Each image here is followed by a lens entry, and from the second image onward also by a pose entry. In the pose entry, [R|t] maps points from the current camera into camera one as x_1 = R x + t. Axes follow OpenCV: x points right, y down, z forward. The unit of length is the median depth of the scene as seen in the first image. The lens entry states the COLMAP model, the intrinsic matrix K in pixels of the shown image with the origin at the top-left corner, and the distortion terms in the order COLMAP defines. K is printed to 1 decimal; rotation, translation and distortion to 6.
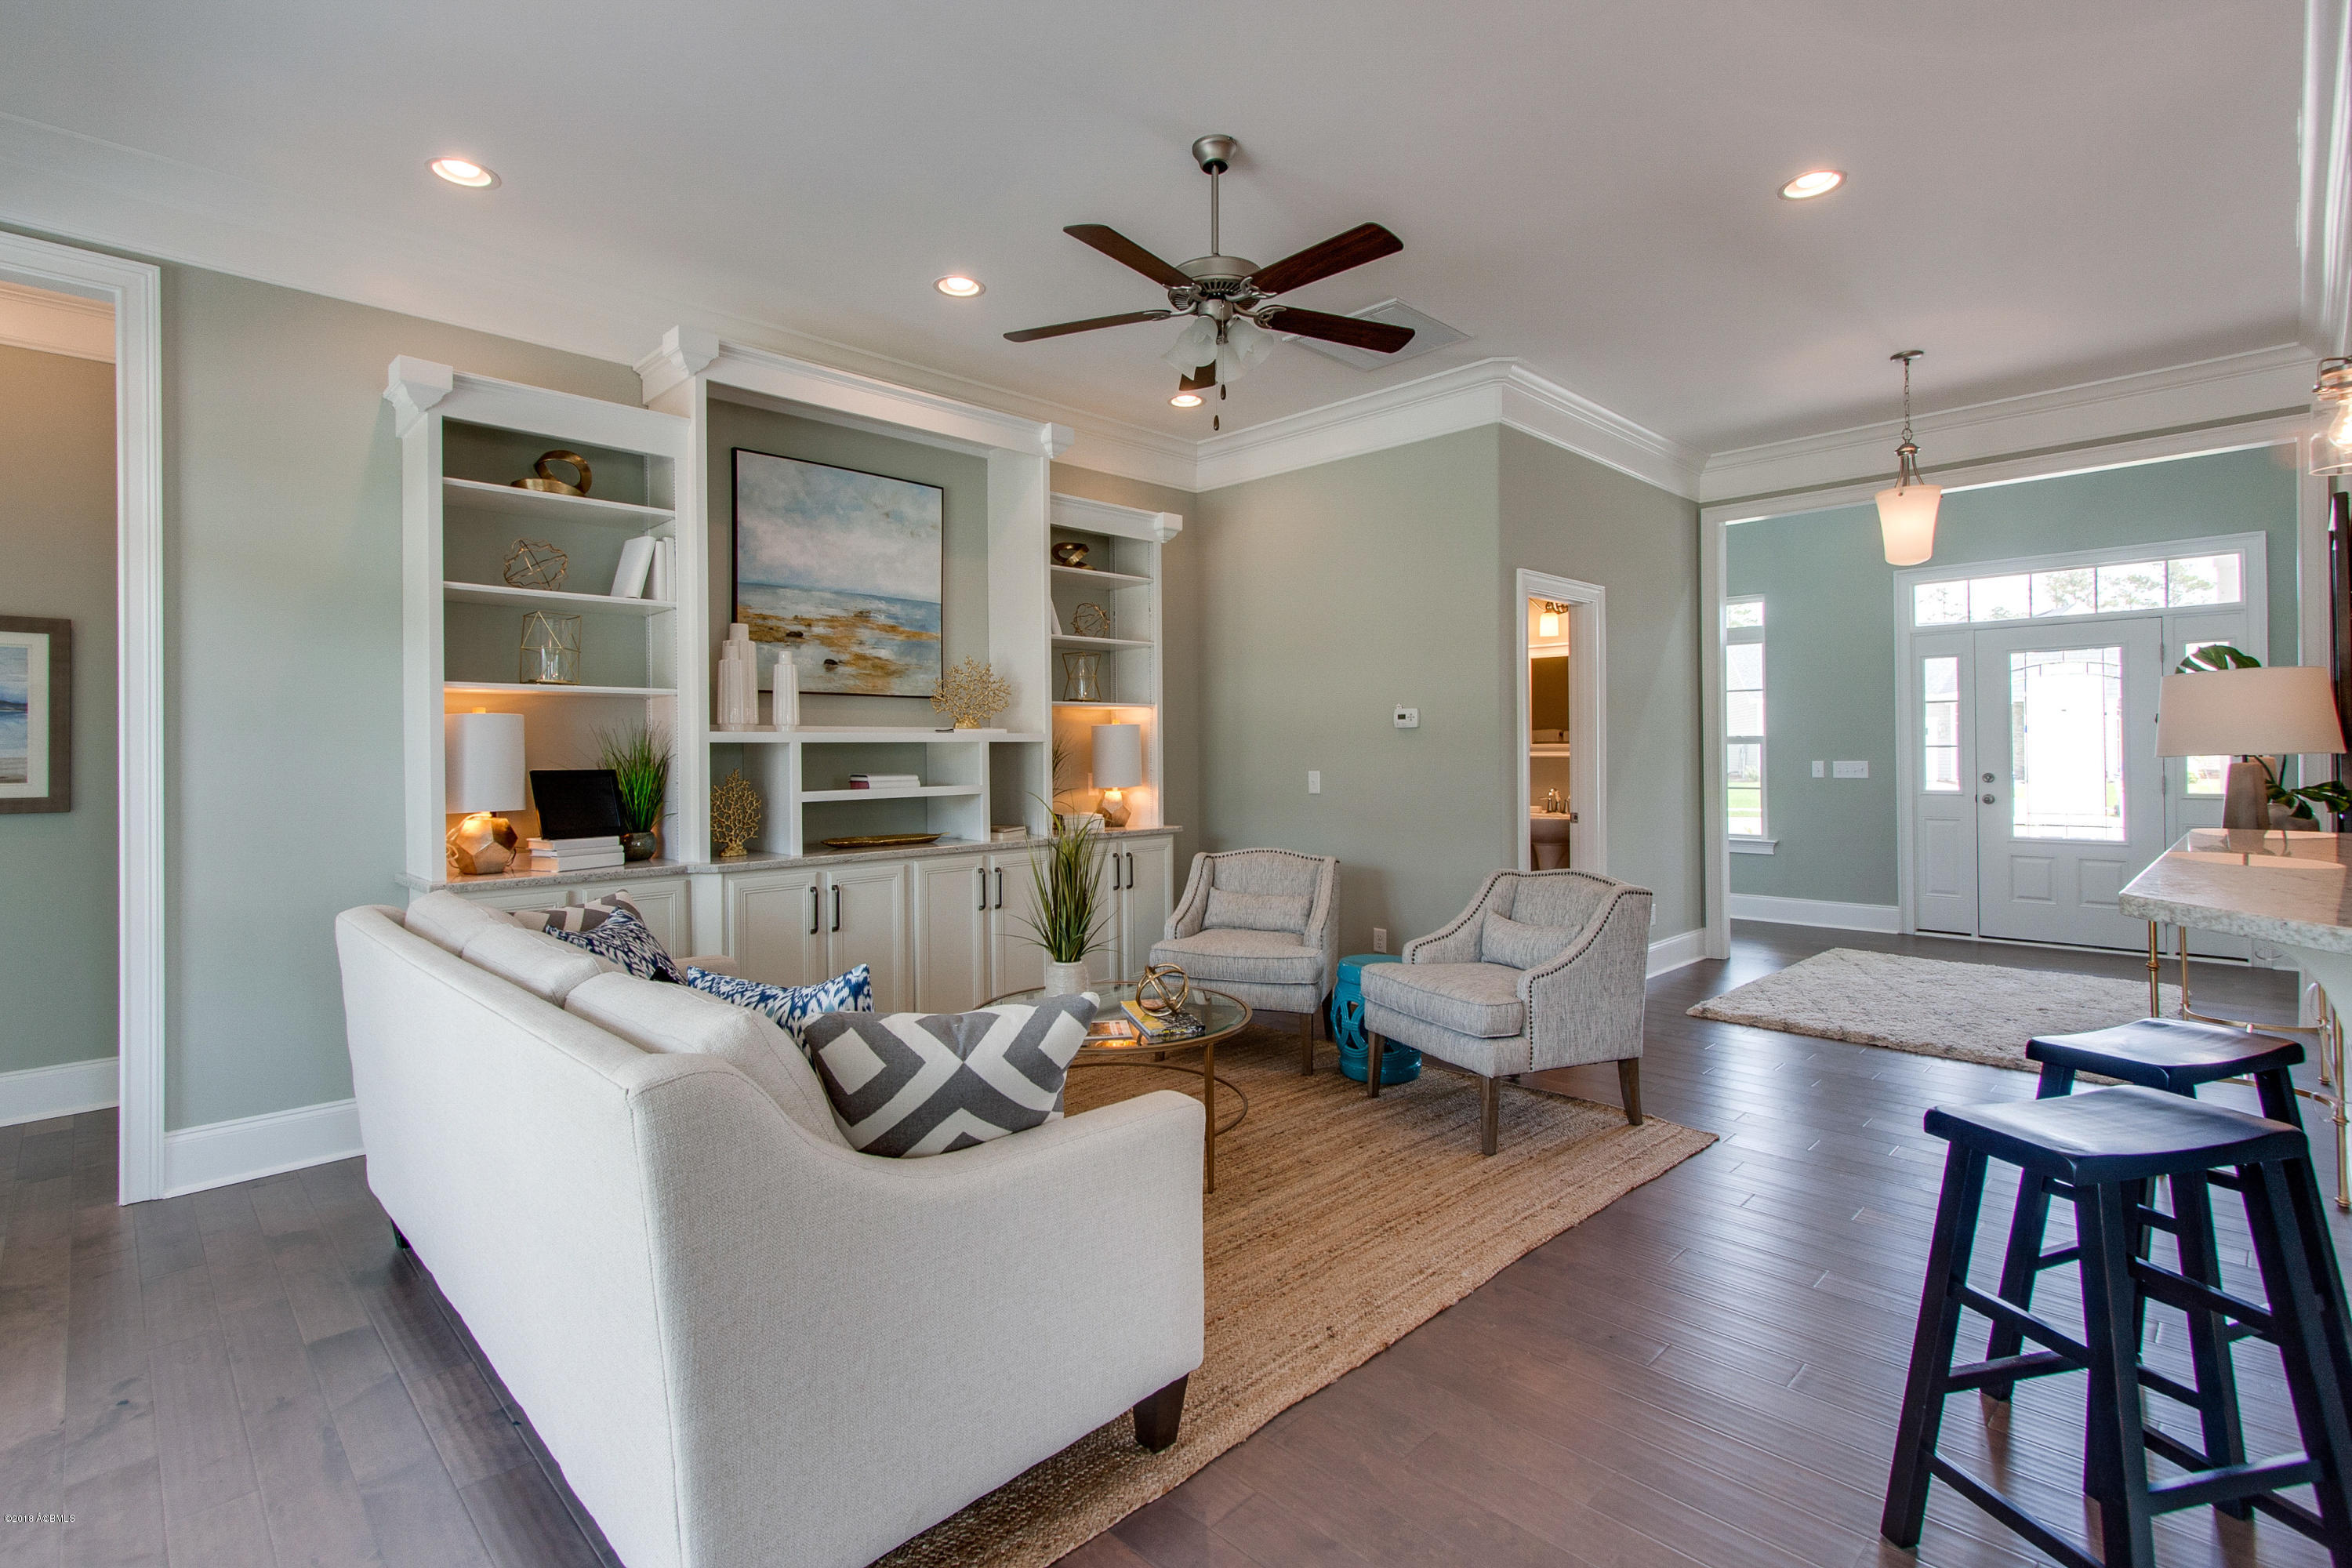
lens RADIAL K [[1101.4, 0, 1158.0], [0, 1101.4, 742.0], [0, 0, 1]] dist [0.015559, -0.000694]
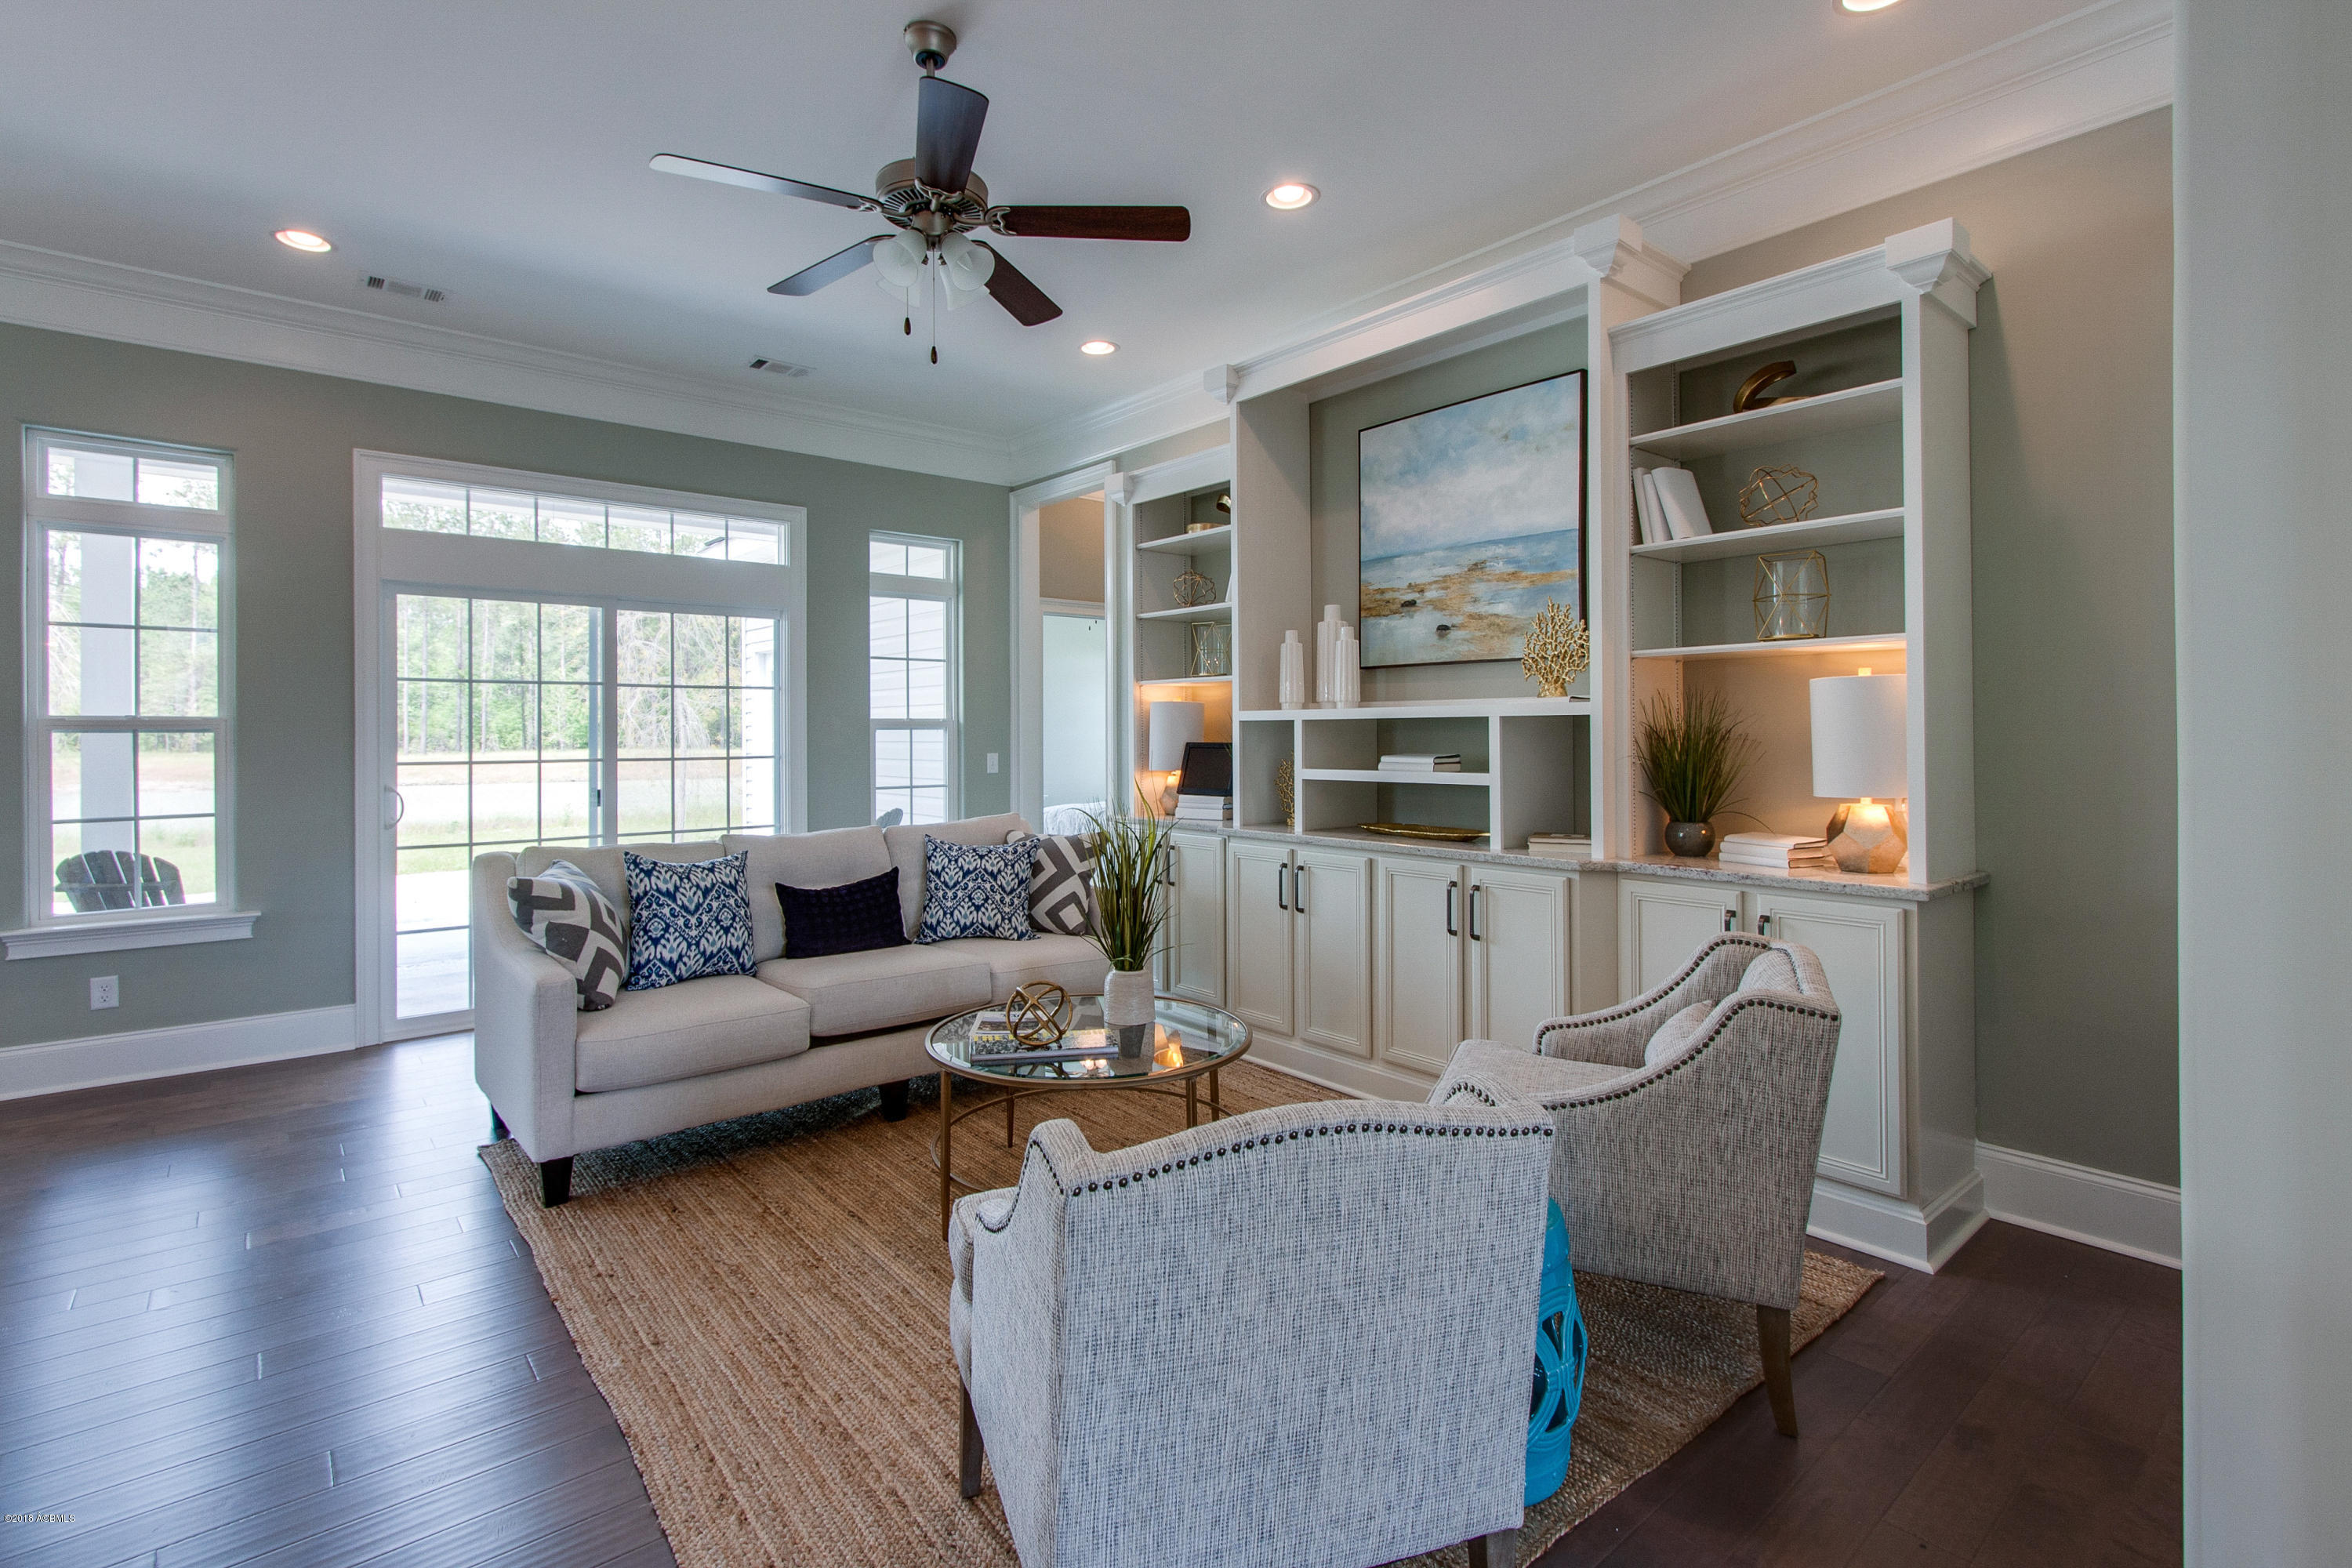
lens RADIAL K [[1092.1, 0, 1137.1], [0, 1092.1, 716.6], [0, 0, 1]] dist [0.015139, -0.000089]
pose [[-0.089552, -0.005816, -0.995965, 0.605263], [0.010042, 0.999927, -0.006742, 0.002709], [0.995931, -0.010605, -0.089488, 0.833507]]
